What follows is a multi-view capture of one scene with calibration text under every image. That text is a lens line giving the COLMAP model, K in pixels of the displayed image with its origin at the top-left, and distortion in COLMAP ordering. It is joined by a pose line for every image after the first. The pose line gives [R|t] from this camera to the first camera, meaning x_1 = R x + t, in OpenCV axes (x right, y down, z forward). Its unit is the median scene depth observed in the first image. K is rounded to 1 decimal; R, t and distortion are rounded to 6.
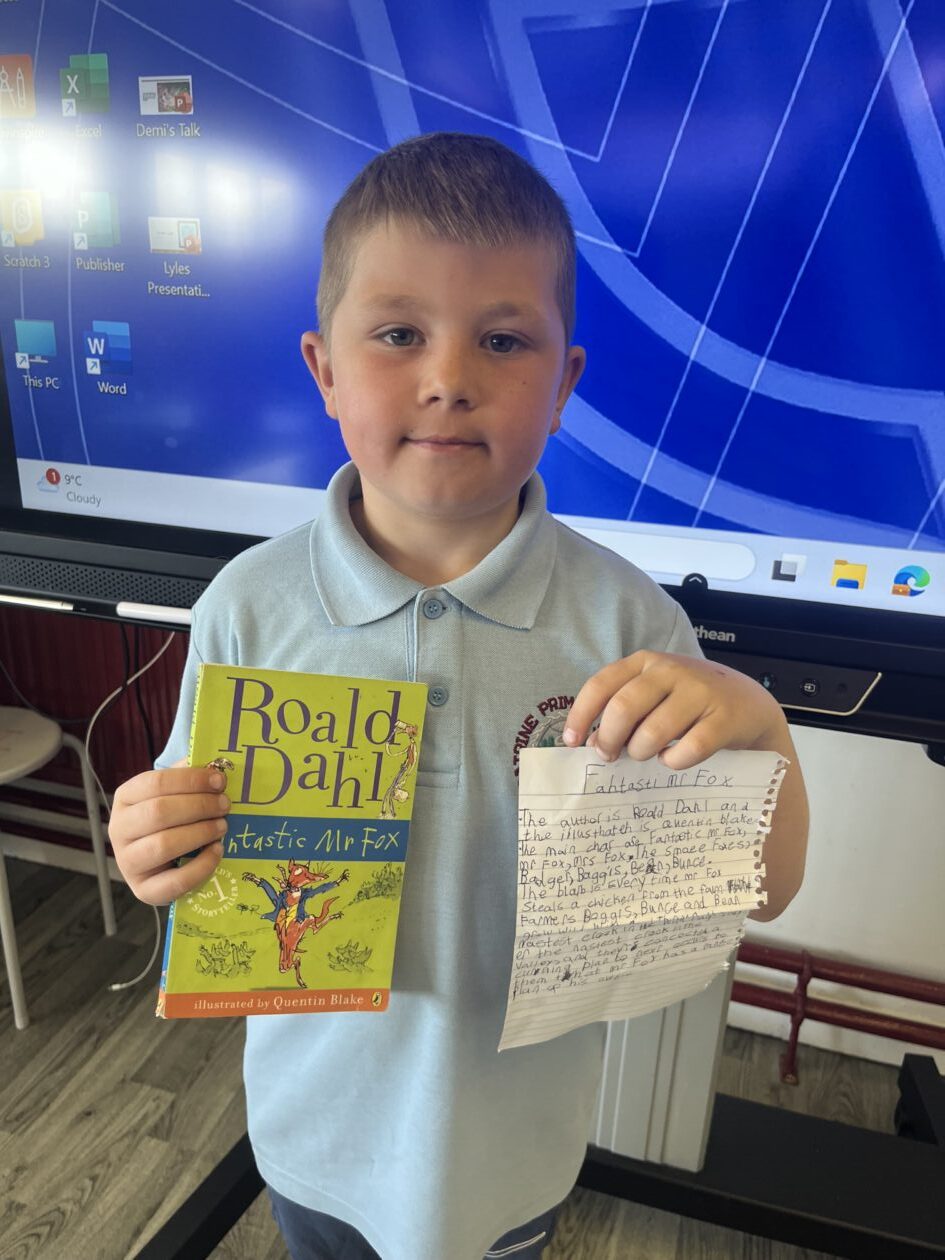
lens RADIAL K [[965.8, 0, 469.4], [0, 965.8, 639.7], [0, 0, 1]] dist [0.063841, -0.098690]
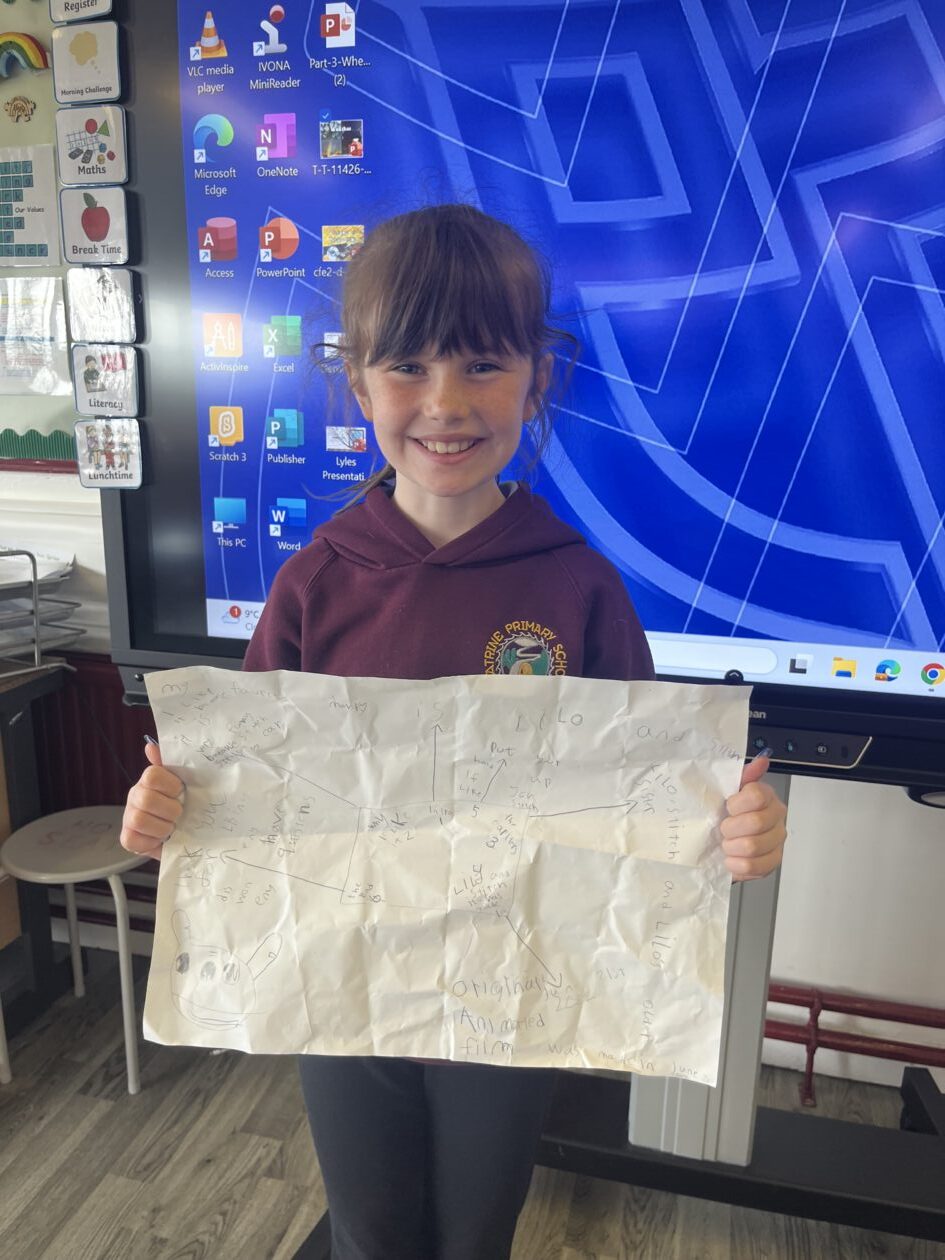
lens RADIAL K [[965.8, 0, 472.7], [0, 965.8, 637.9], [0, 0, 1]] dist [0.063841, -0.098690]
pose [[0.998384, -0.029088, 0.048821, -0.171396], [0.034334, 0.993304, -0.110313, 0.022076], [-0.045285, 0.111811, 0.992697, -0.302561]]
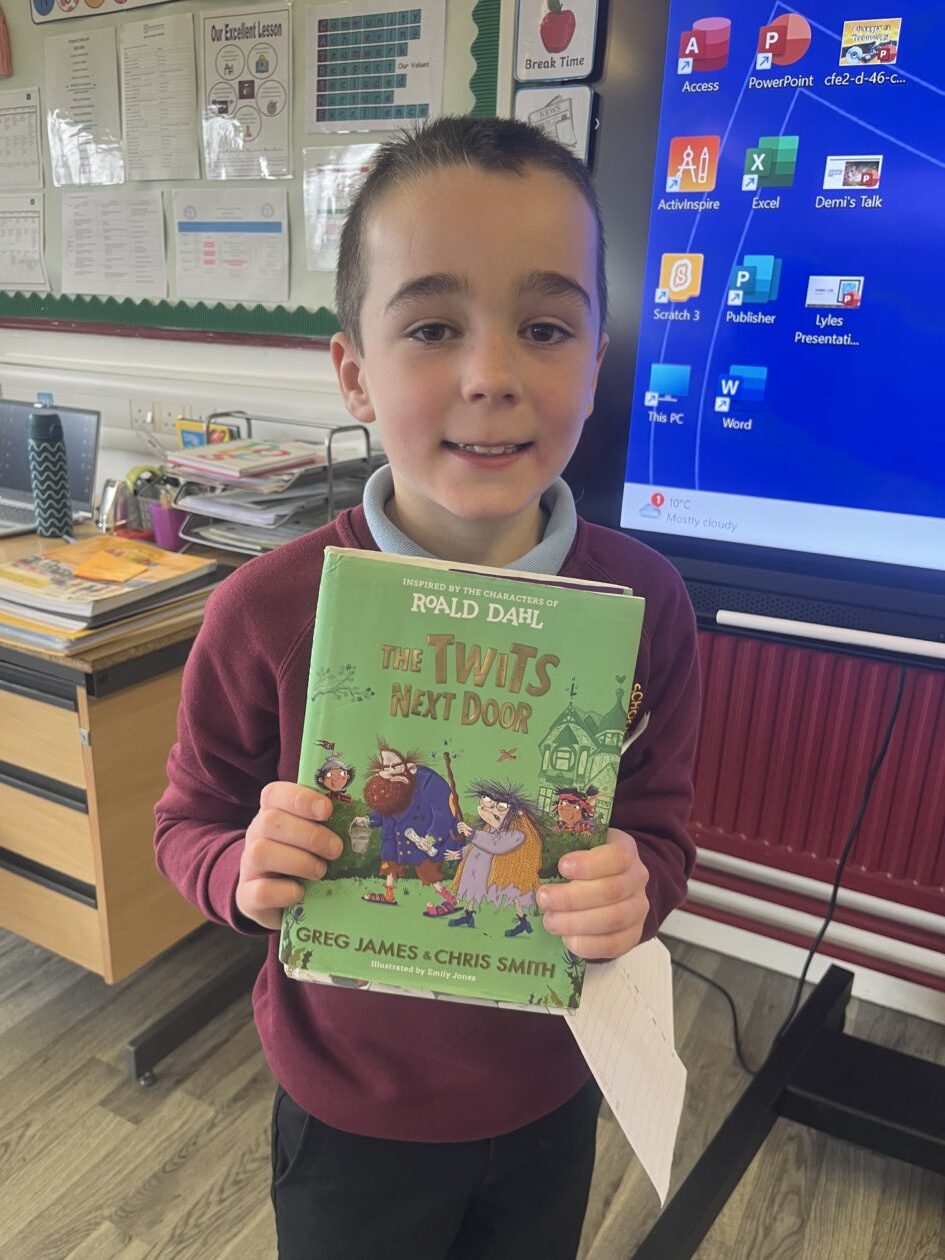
lens RADIAL K [[965.8, 0, 477.1], [0, 965.8, 641.7], [0, 0, 1]] dist [0.063841, -0.098690]
pose [[0.984186, 0.063885, -0.165216, -0.432743], [-0.071805, 0.996516, -0.042413, 0.061958], [0.161931, 0.053606, 0.985345, -0.147250]]
